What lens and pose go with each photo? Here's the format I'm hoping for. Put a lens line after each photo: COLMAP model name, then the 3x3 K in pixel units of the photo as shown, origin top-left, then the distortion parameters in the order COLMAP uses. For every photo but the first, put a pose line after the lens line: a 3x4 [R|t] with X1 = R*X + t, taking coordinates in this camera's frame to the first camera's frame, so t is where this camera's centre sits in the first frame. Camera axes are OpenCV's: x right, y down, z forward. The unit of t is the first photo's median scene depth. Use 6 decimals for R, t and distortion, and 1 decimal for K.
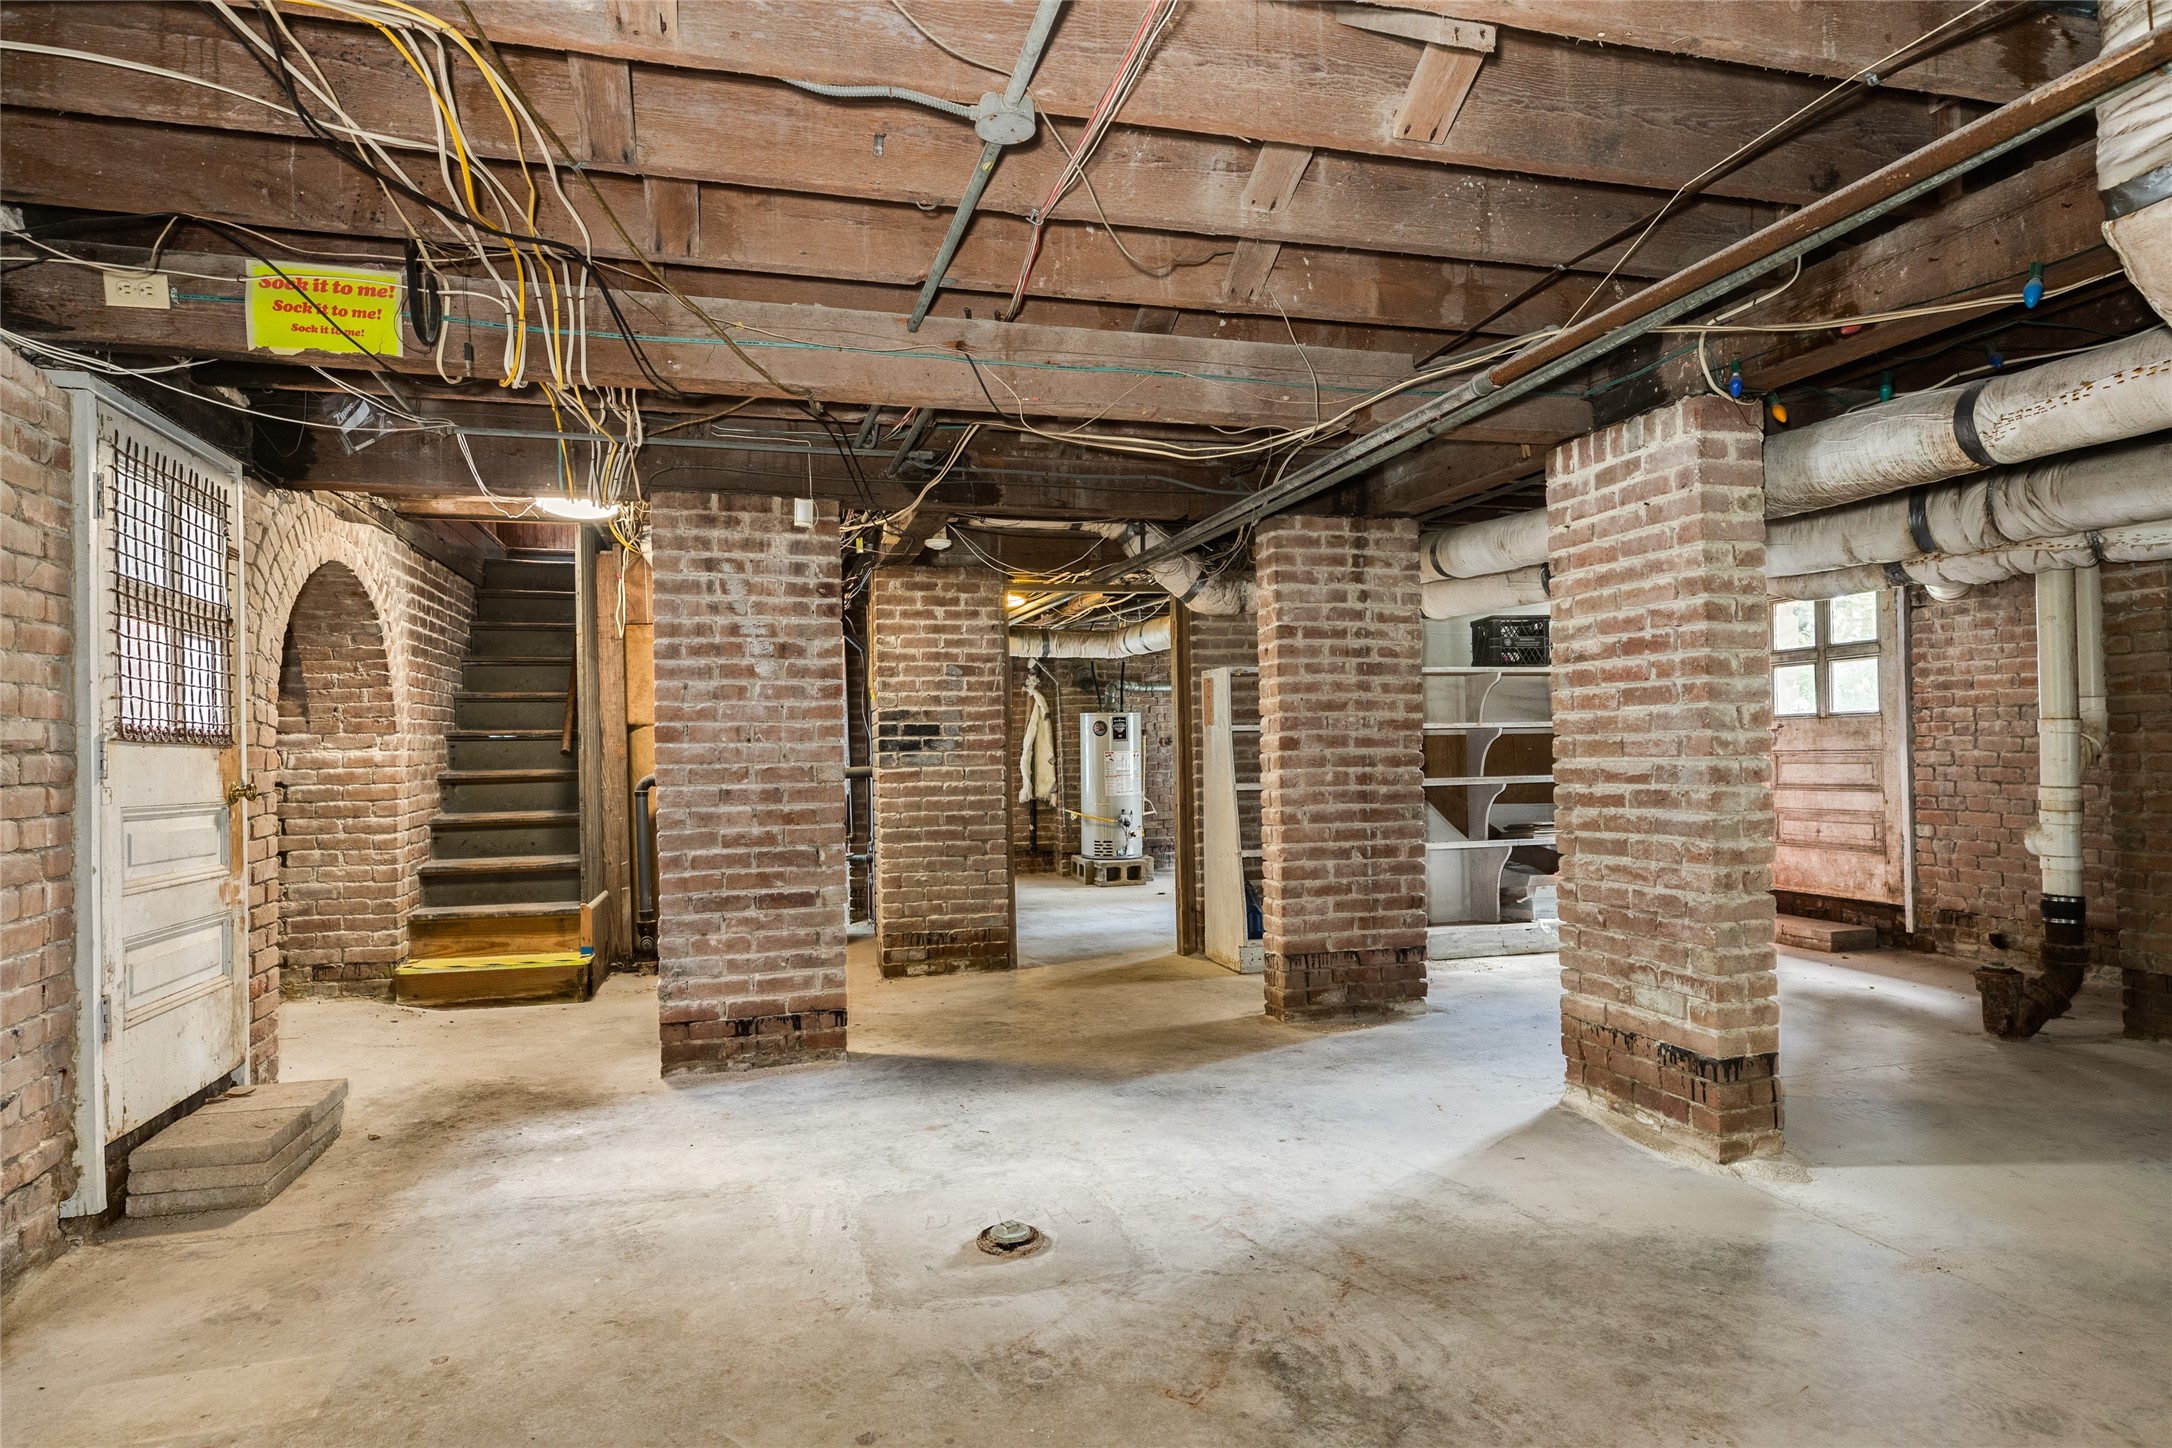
lens RADIAL K [[1211.9, 0, 1083.2], [0, 1211.9, 732.1], [0, 0, 1]] dist [0.002351, 0.000240]
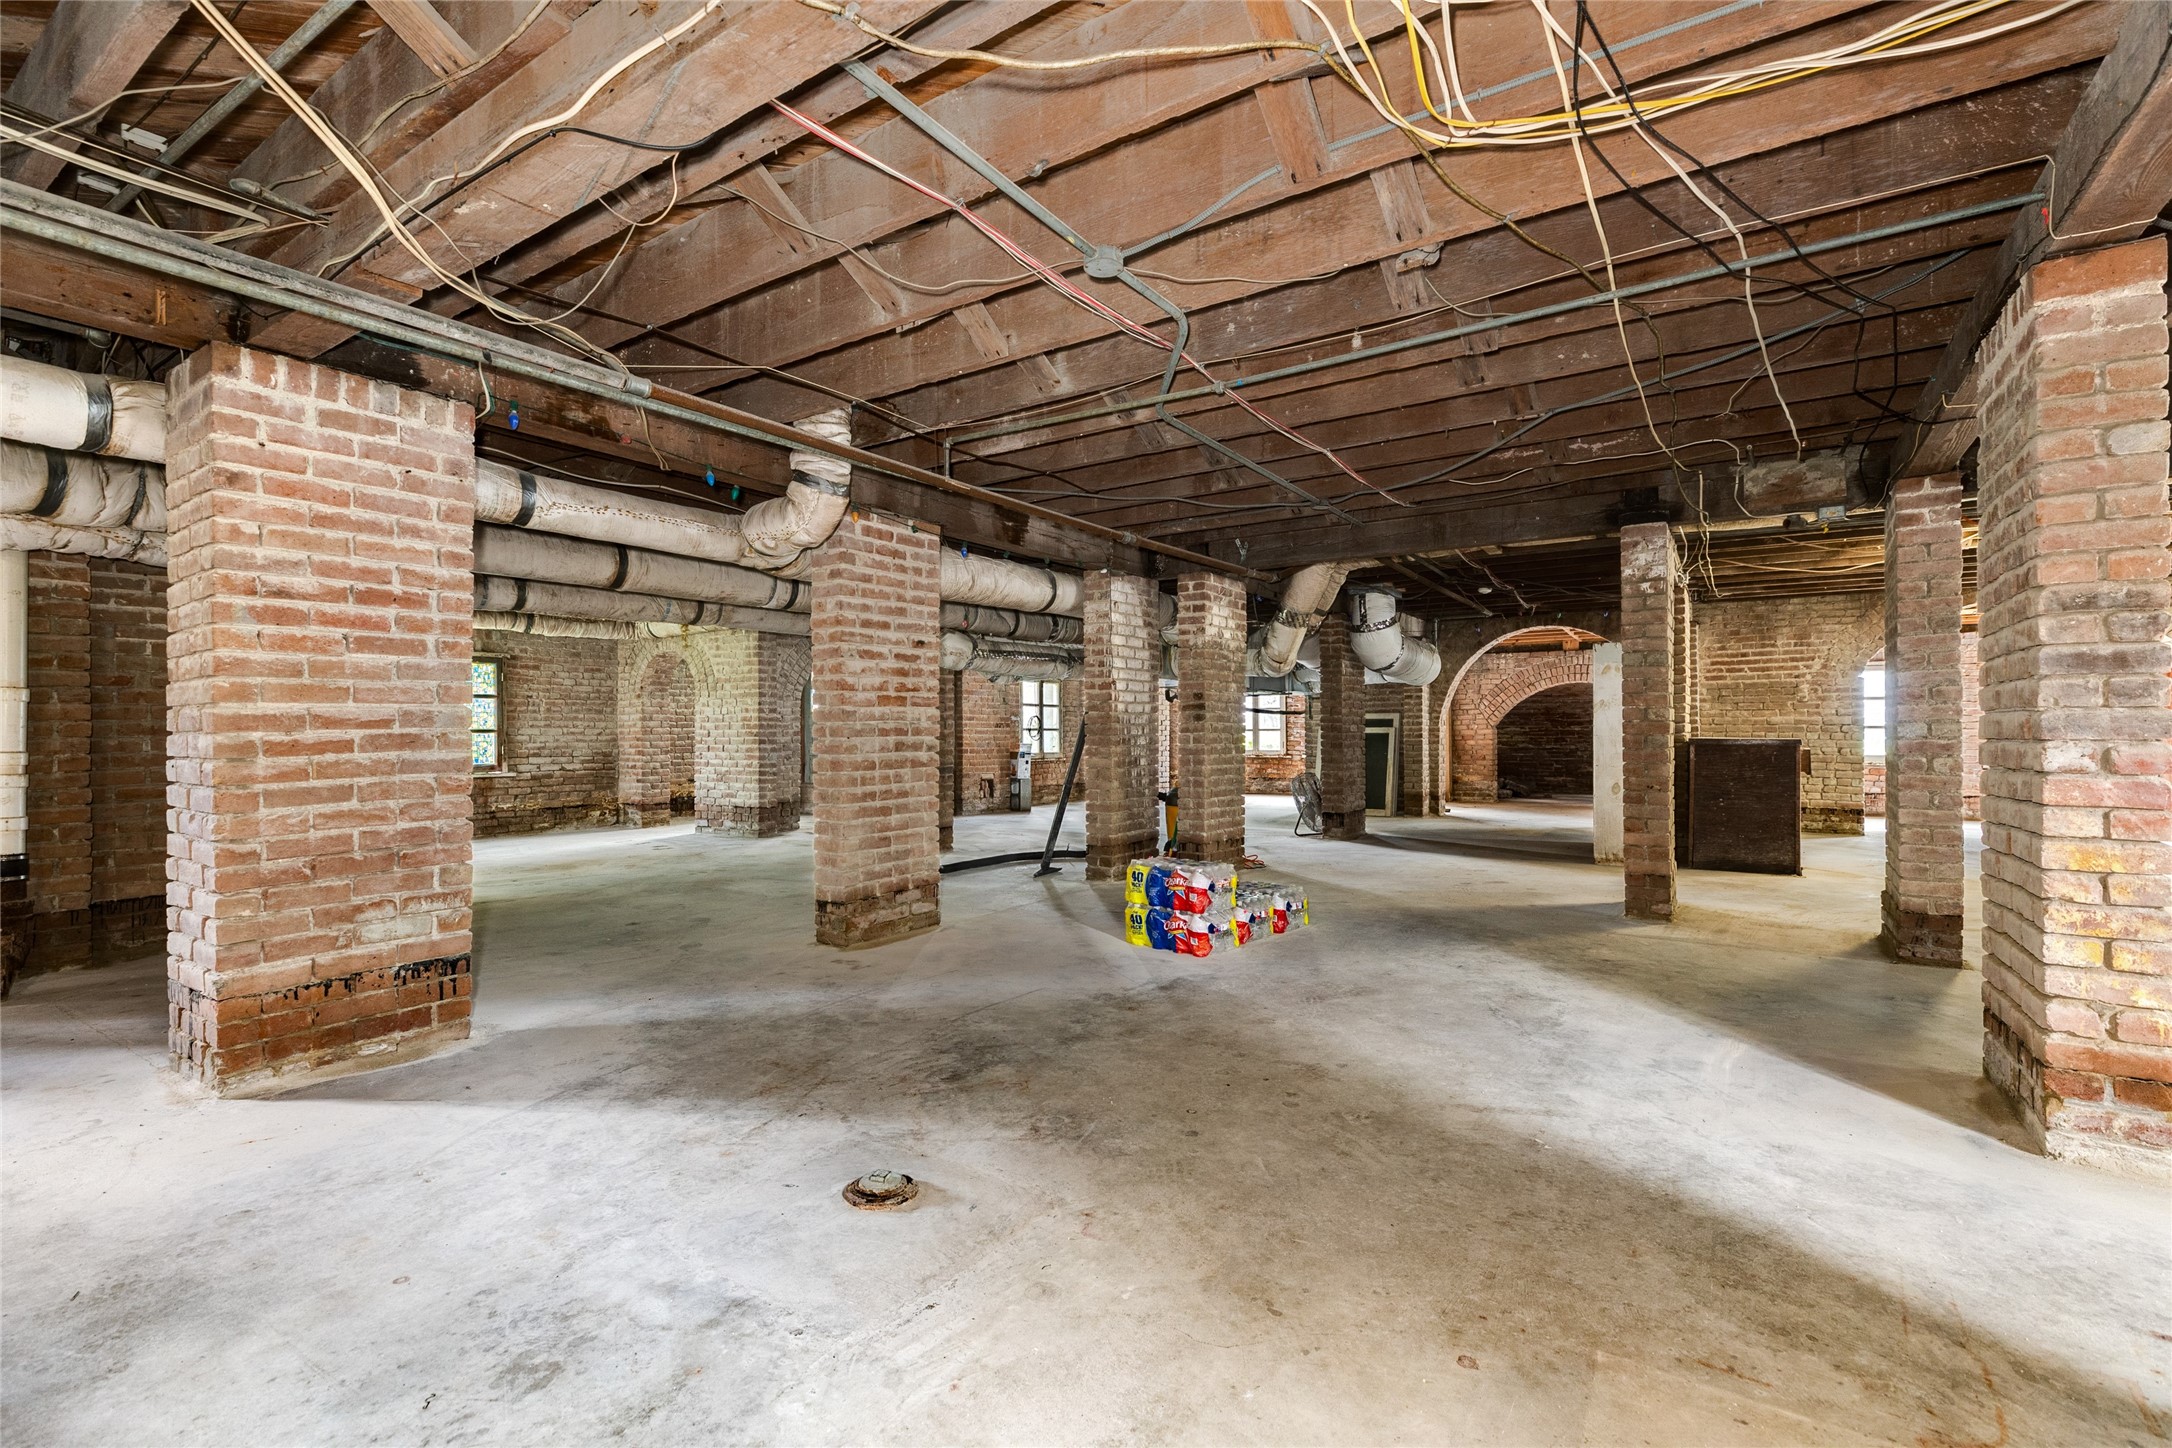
lens RADIAL K [[974.4, 0, 1082.2], [0, 974.4, 730.3], [0, 0, 1]] dist [0.001096, 0.000215]
pose [[-0.652229, 0.021844, 0.757707, -0.642230], [0.009616, 0.999743, -0.020544, 0.074719], [-0.757961, -0.006114, -0.652272, 1.204952]]
